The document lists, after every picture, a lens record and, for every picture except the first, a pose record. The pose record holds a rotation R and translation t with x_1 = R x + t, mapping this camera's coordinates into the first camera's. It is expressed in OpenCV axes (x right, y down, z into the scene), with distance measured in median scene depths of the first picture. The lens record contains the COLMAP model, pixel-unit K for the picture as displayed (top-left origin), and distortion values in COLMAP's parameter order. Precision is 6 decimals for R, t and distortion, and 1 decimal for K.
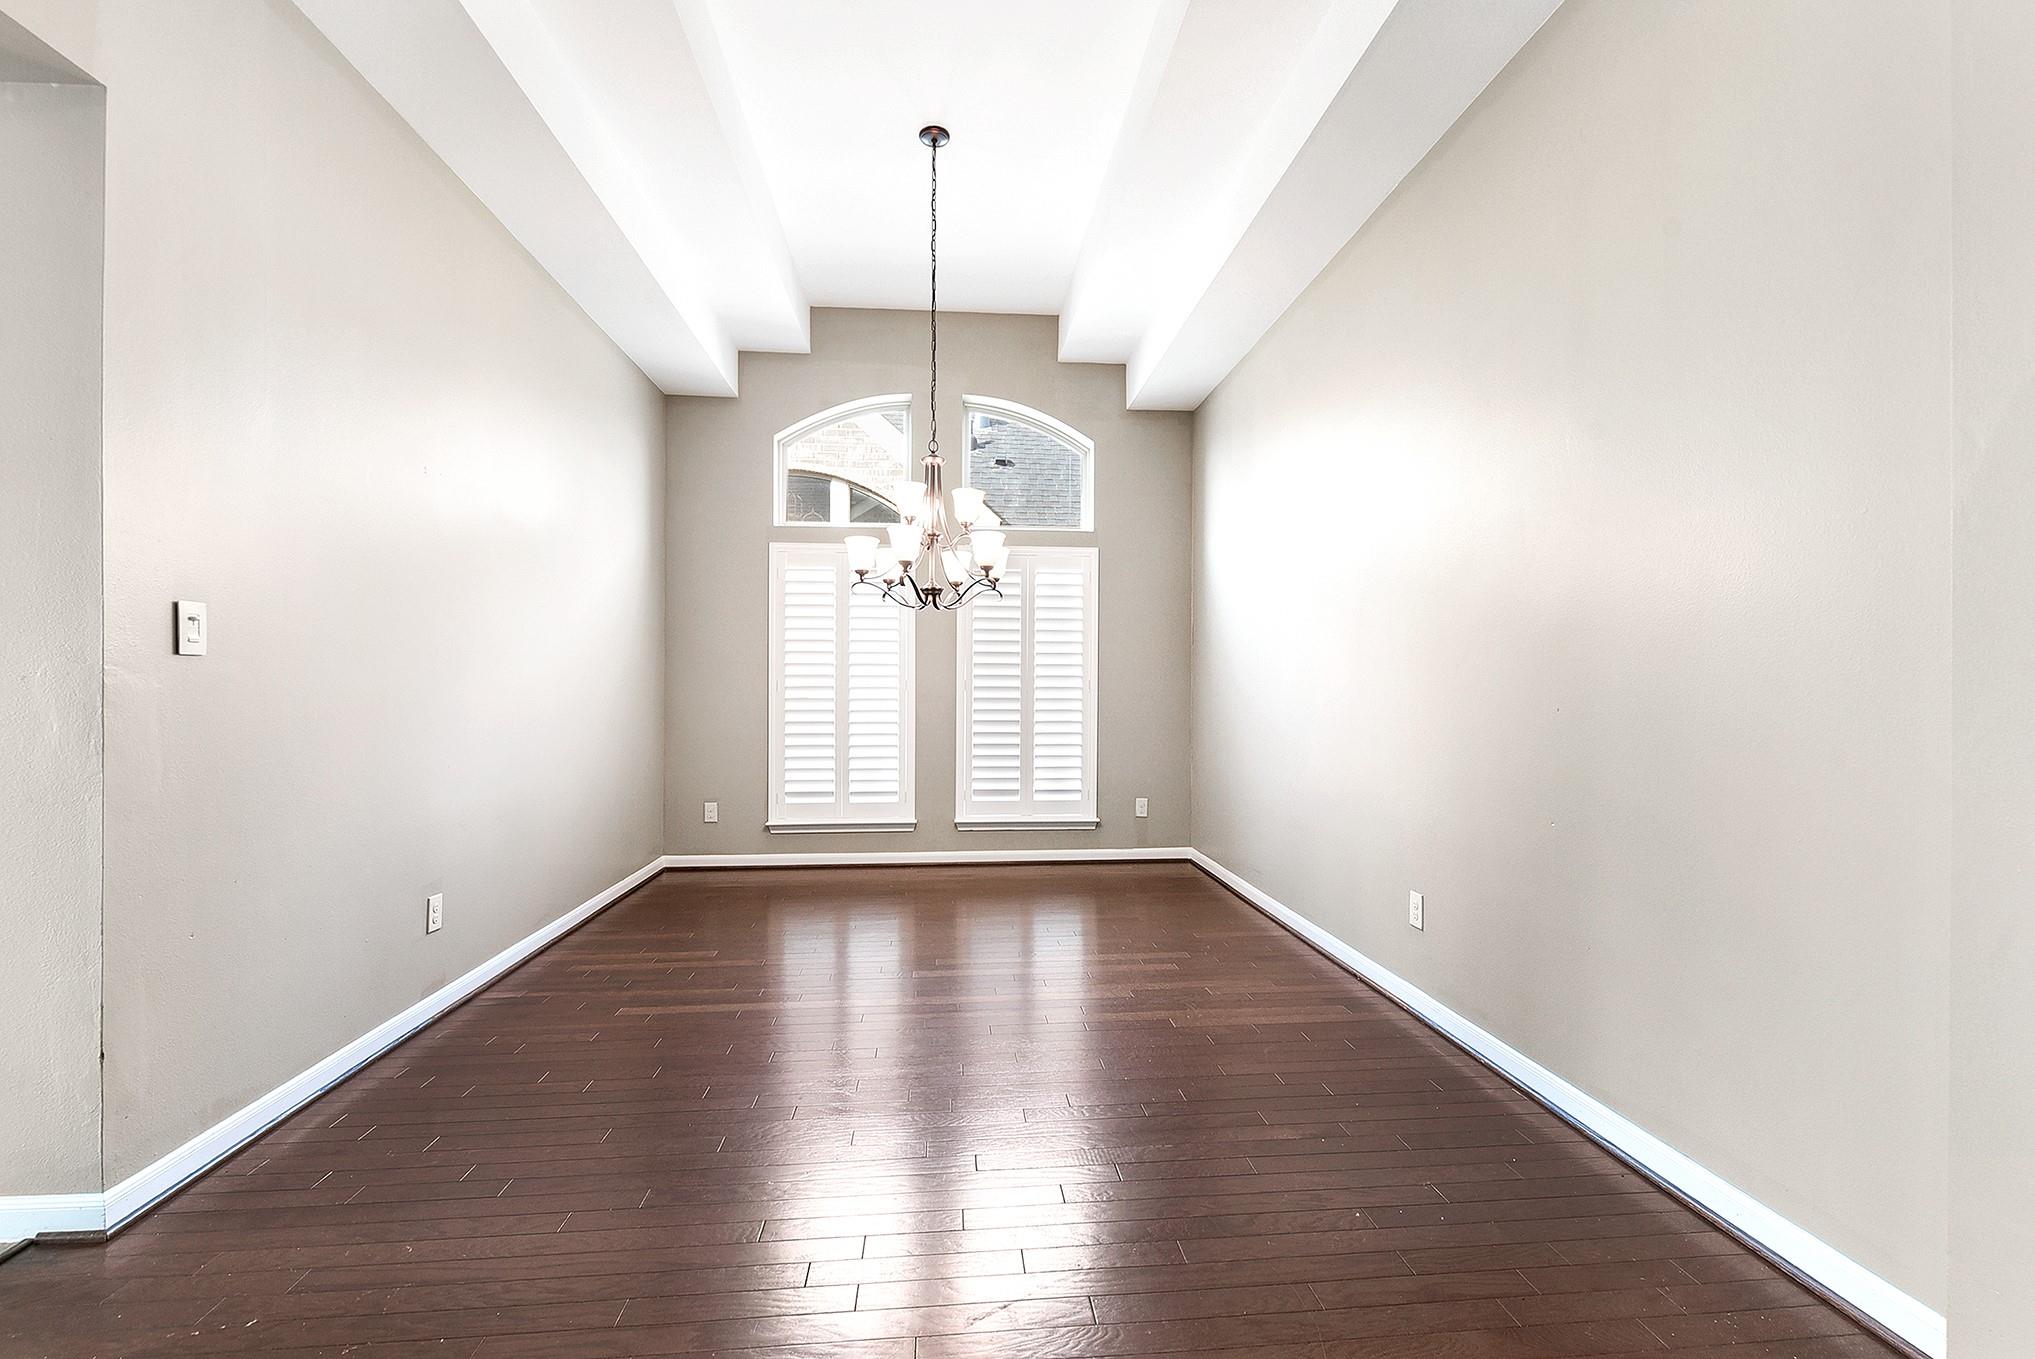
lens RADIAL K [[875.9, 0, 1017.9], [0, 875.9, 694.4], [0, 0, 1]] dist [0.019312, -0.011056]
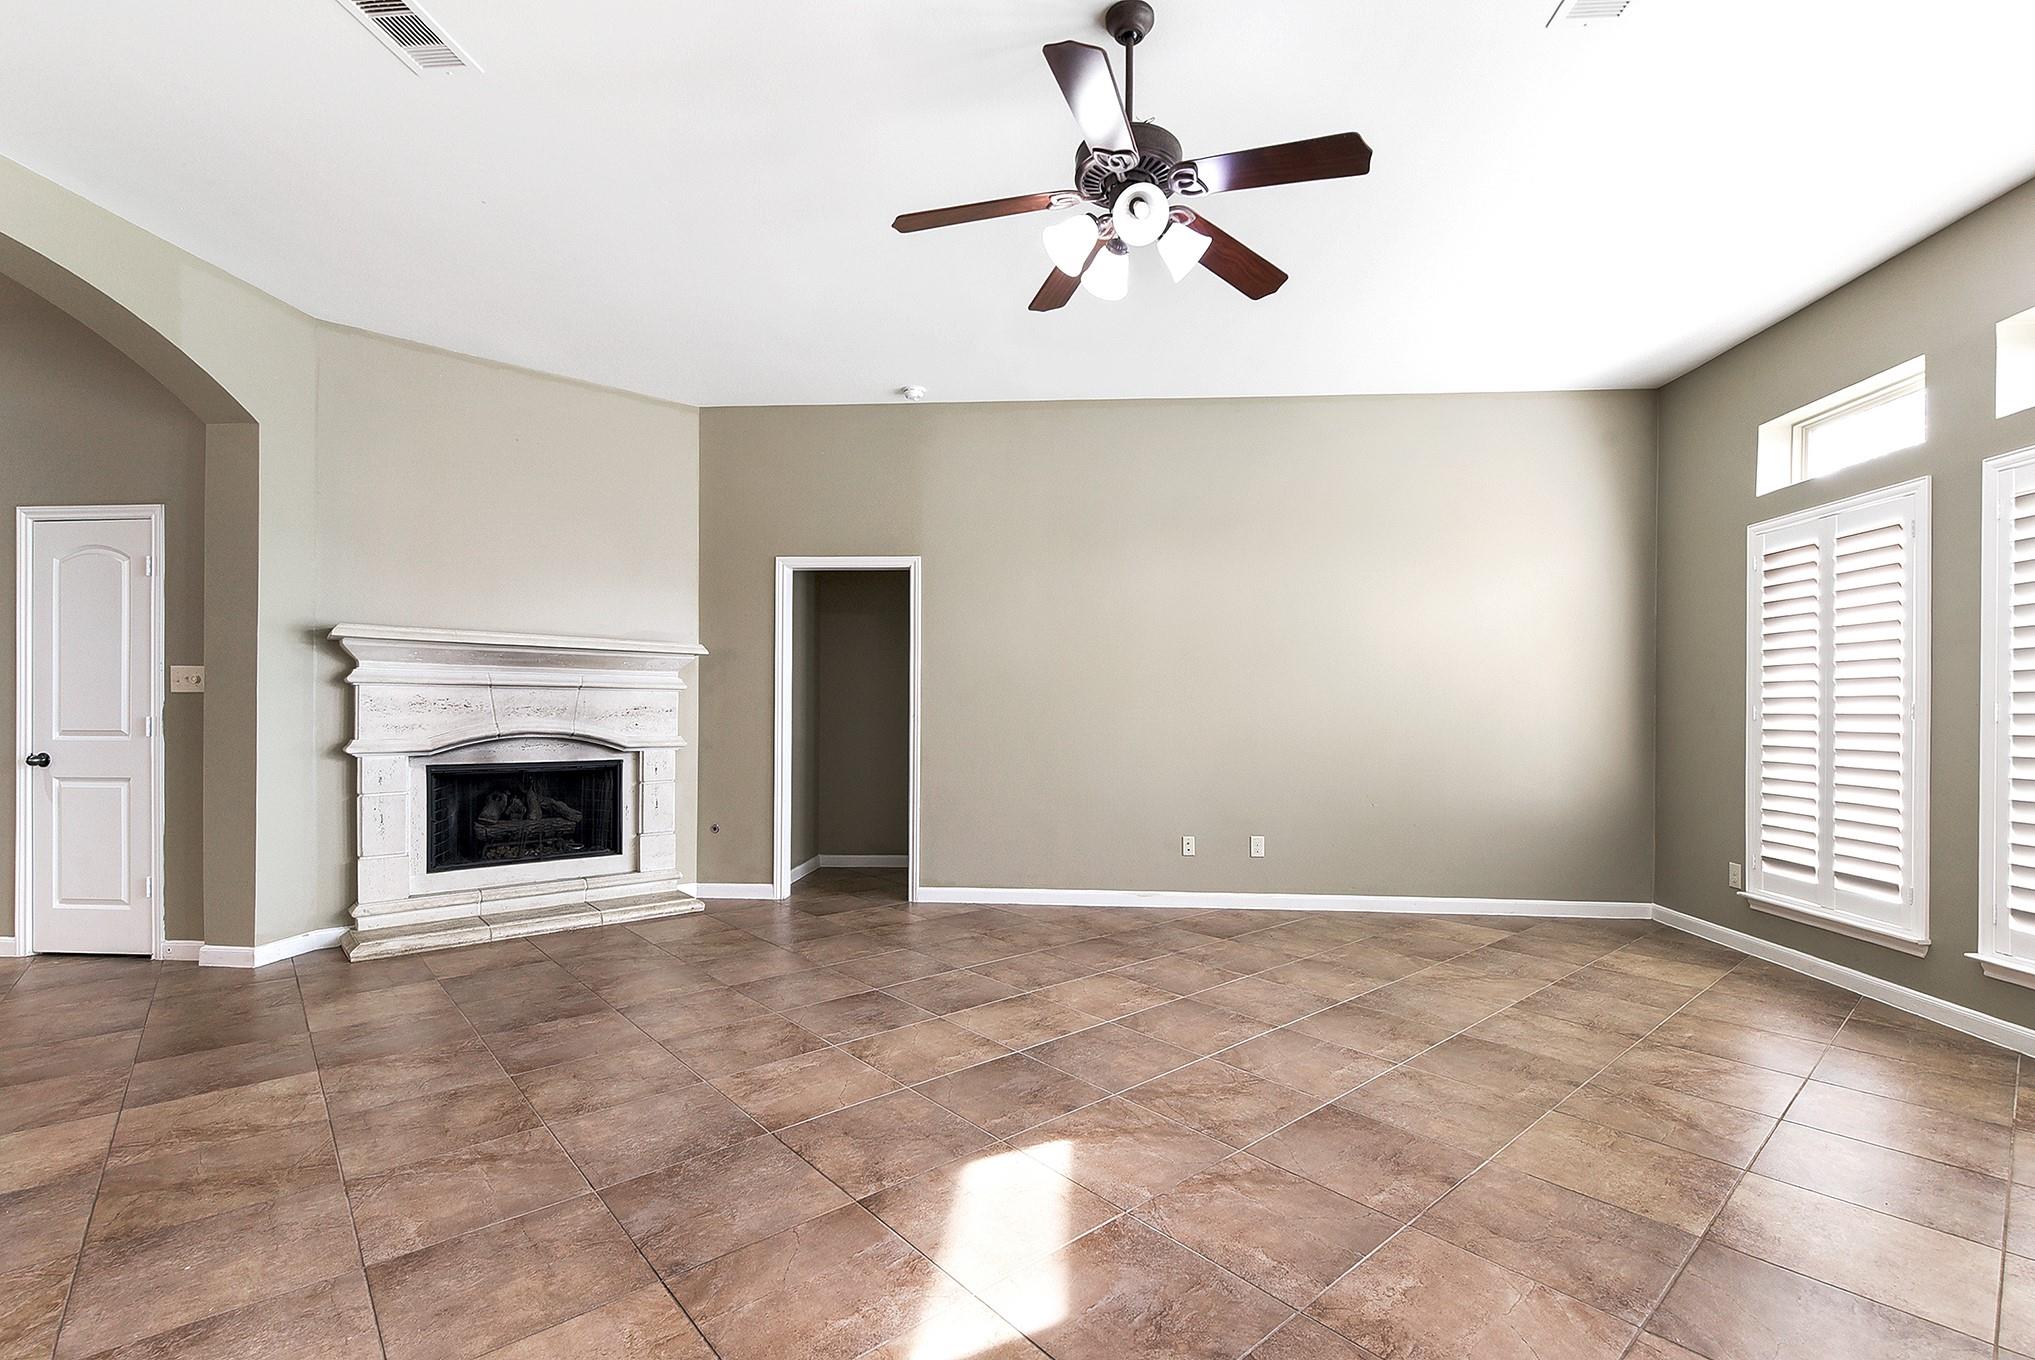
lens RADIAL K [[885.9, 0, 1028.0], [0, 885.9, 710.6], [0, 0, 1]] dist [0.000283, -0.000362]
pose [[-0.152369, -0.008761, -0.988285, 0.573106], [-0.018196, 0.999816, -0.006058, 0.002457], [0.988156, 0.017059, -0.152500, 0.496239]]
